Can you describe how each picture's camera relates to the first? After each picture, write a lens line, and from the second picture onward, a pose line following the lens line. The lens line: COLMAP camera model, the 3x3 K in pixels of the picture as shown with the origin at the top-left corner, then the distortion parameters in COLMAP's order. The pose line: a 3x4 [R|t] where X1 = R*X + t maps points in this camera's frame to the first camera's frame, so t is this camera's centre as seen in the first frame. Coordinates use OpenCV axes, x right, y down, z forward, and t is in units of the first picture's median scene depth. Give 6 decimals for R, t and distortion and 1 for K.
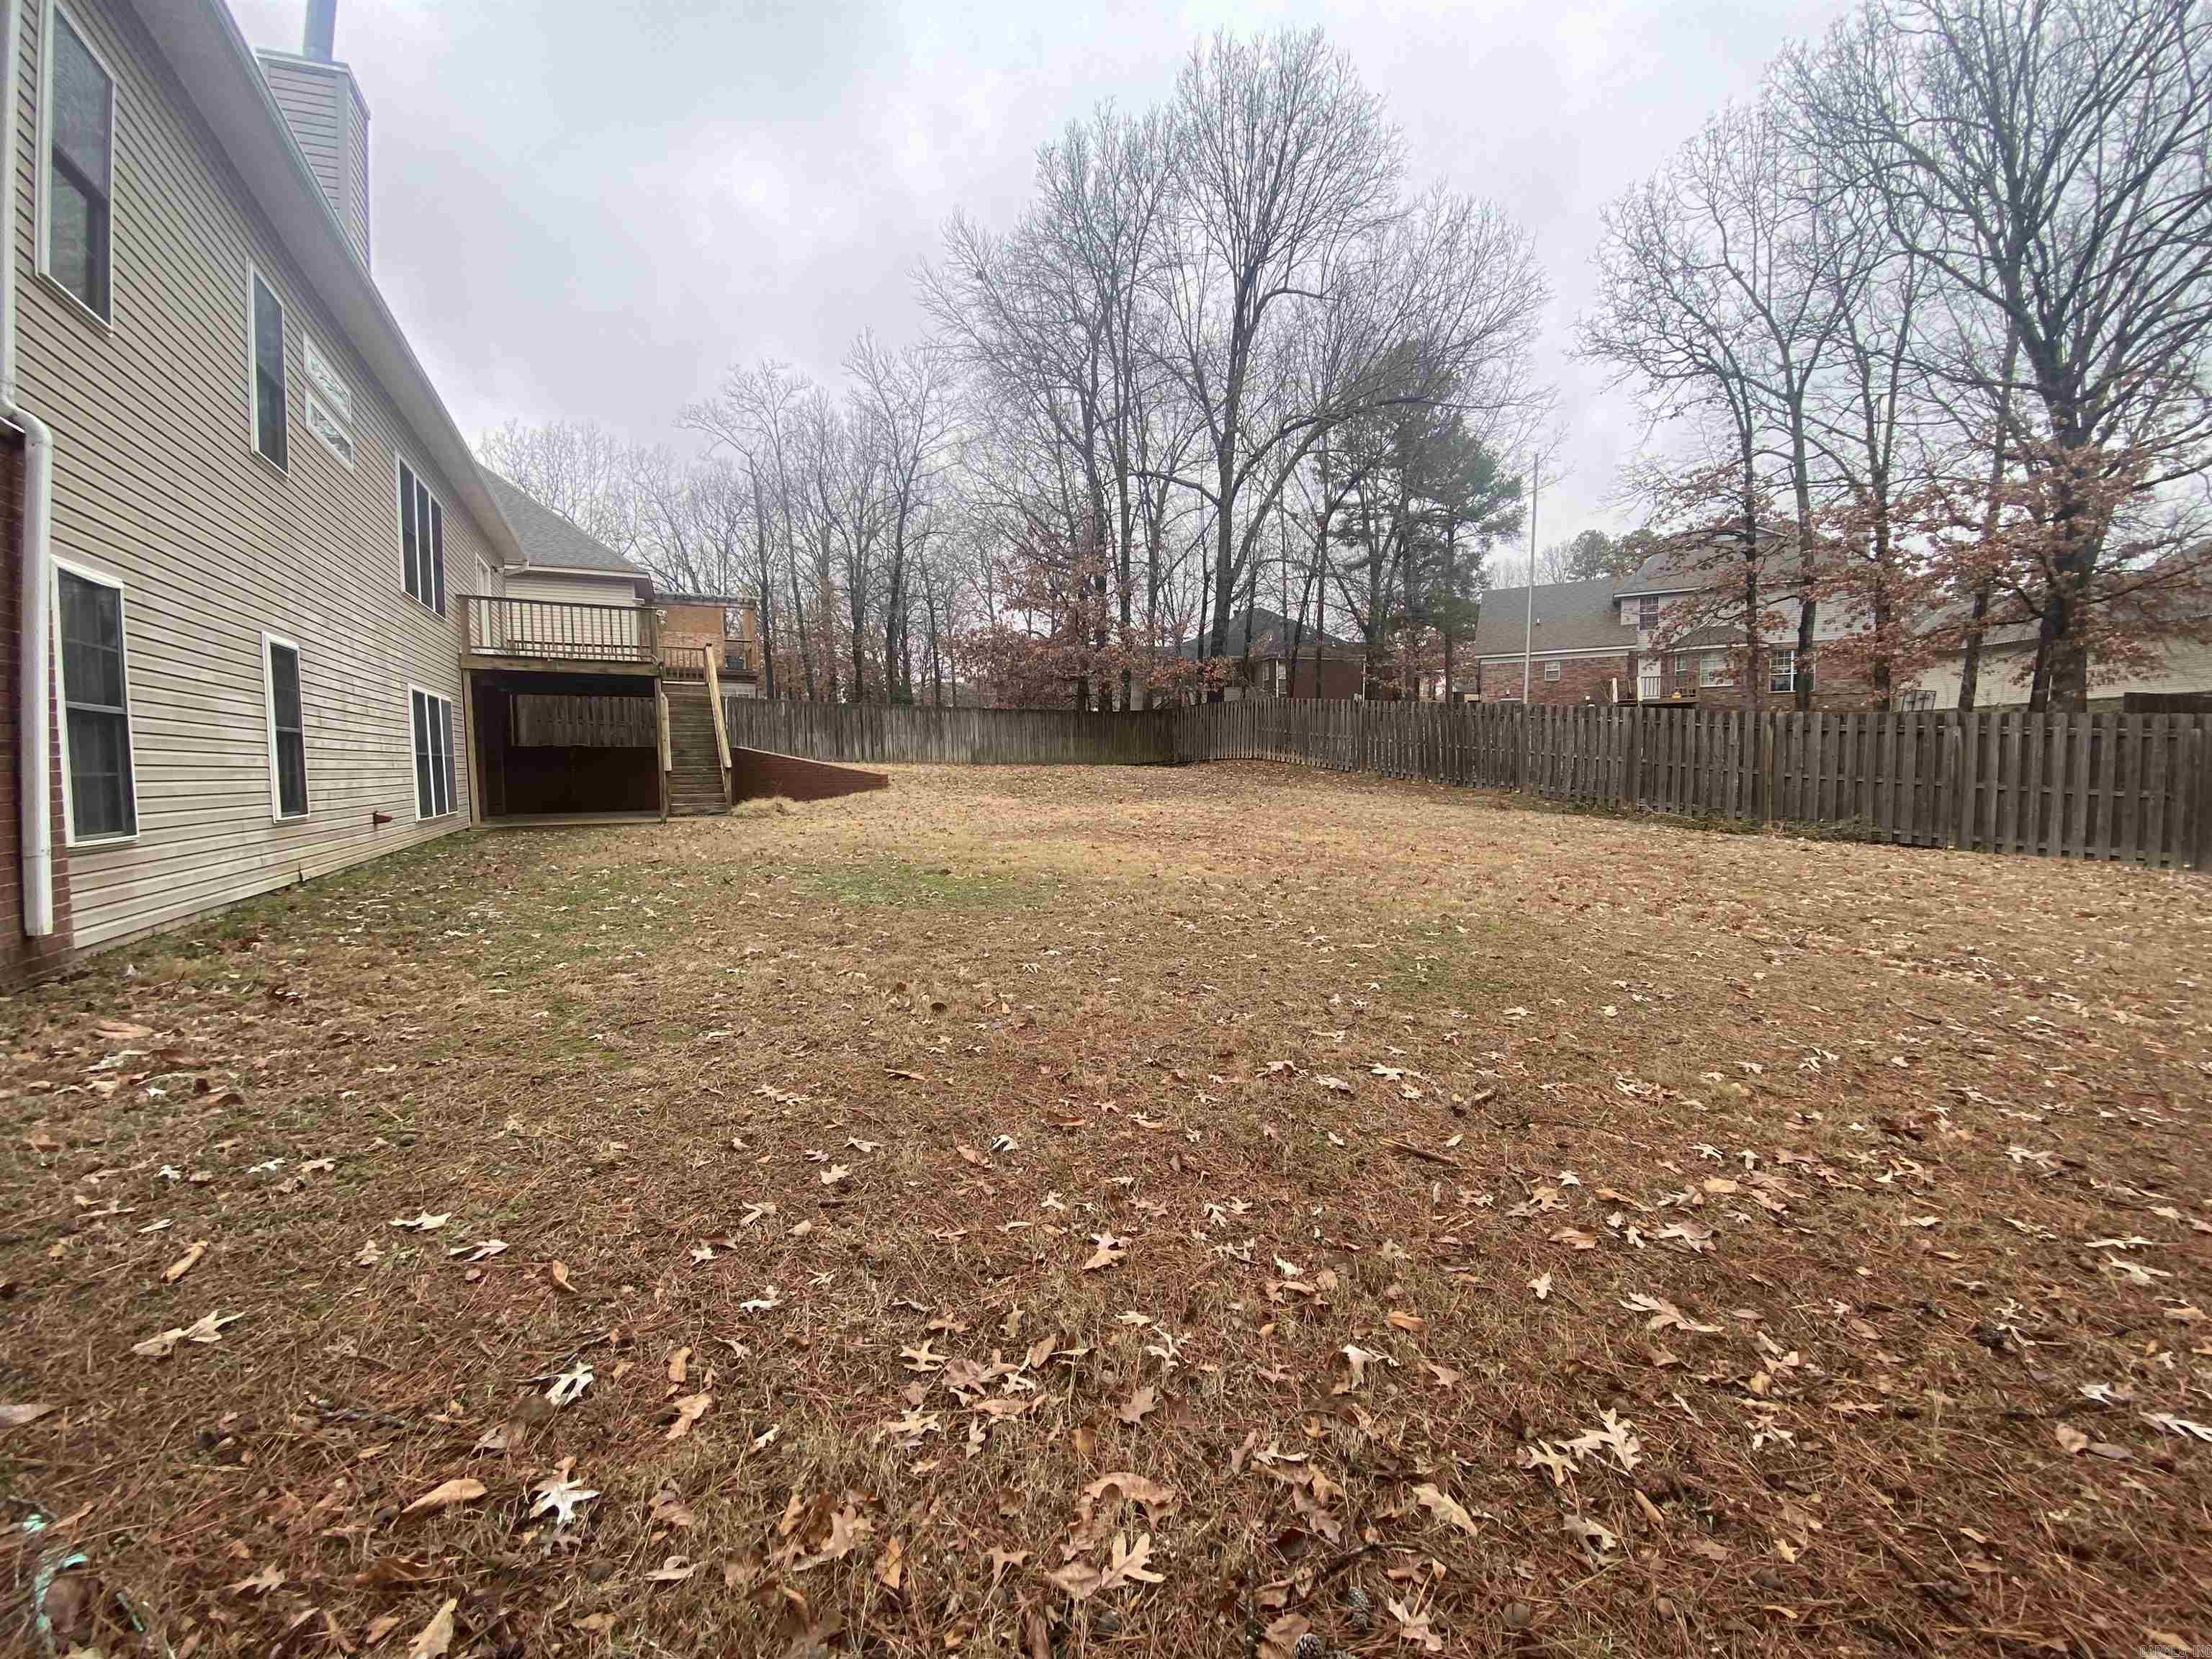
lens RADIAL K [[893.2, 0, 1106.6], [0, 893.2, 823.1], [0, 0, 1]] dist [-0.002452, -0.000236]
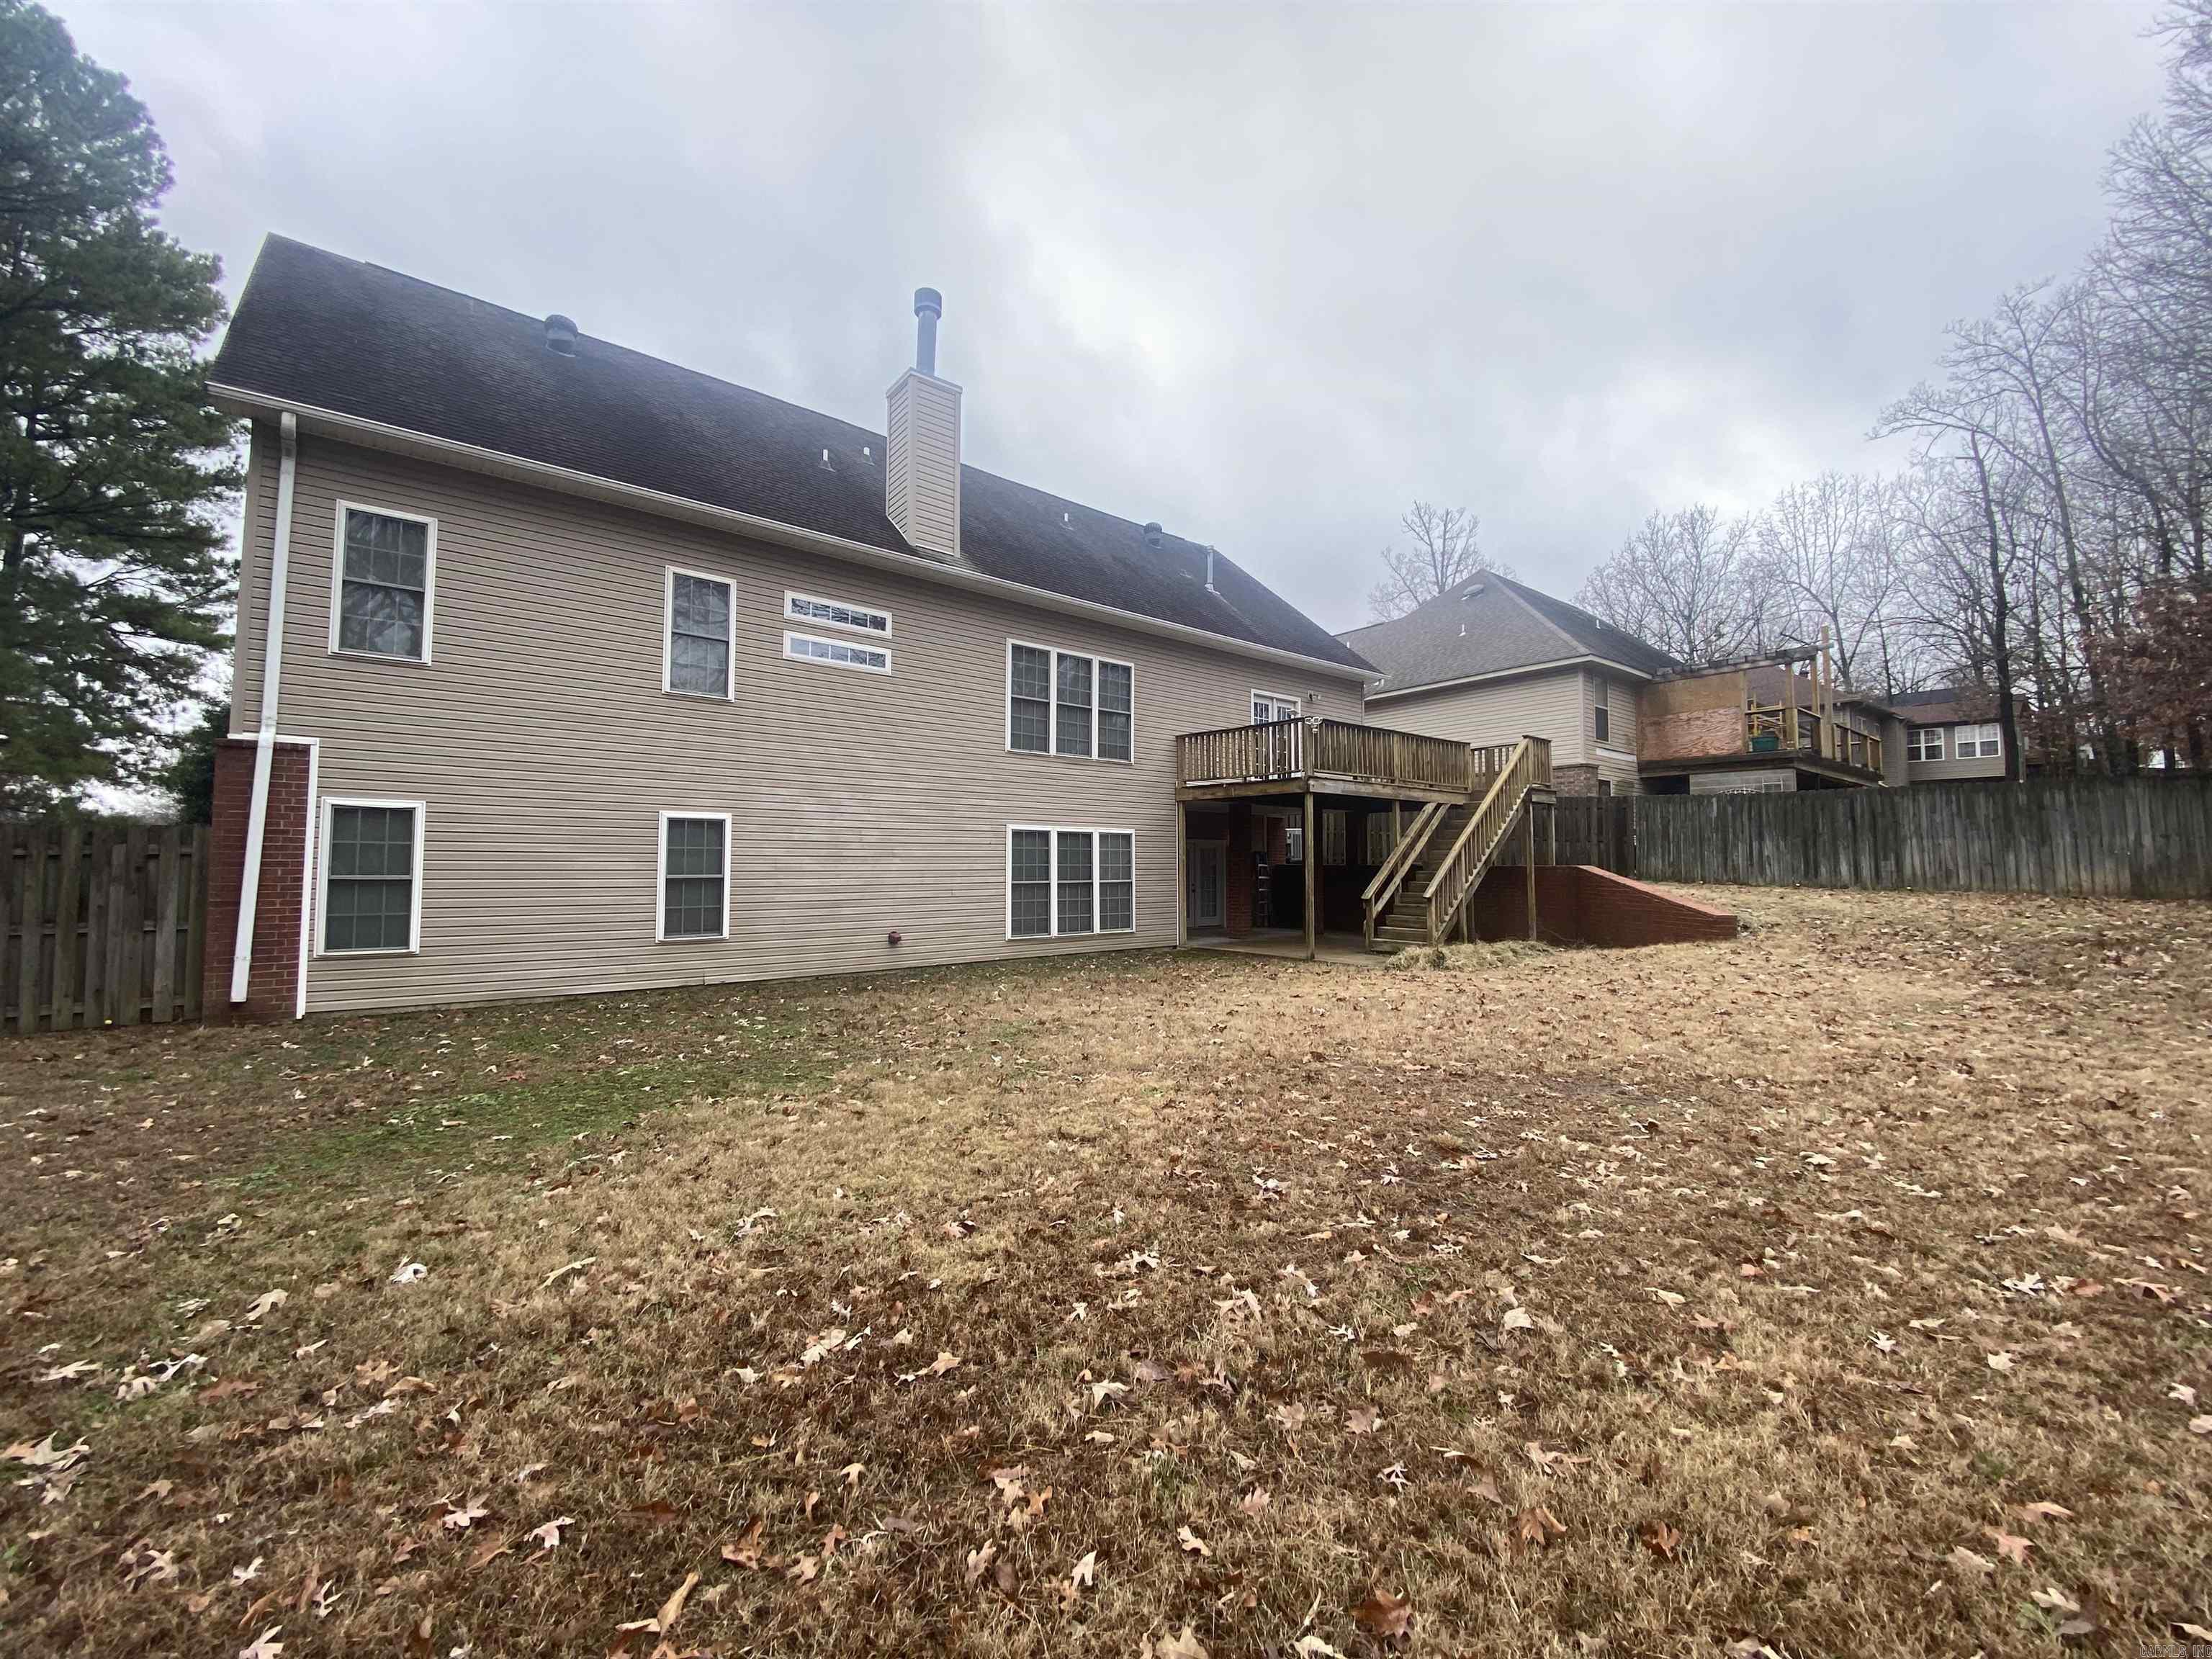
lens RADIAL K [[893.2, 0, 1107.9], [0, 893.2, 821.1], [0, 0, 1]] dist [-0.002452, -0.000236]
pose [[0.193392, -0.050046, -0.979844, 0.526234], [-0.063504, 0.995966, -0.063403, -0.121512], [0.979064, 0.074485, 0.189434, 1.150755]]
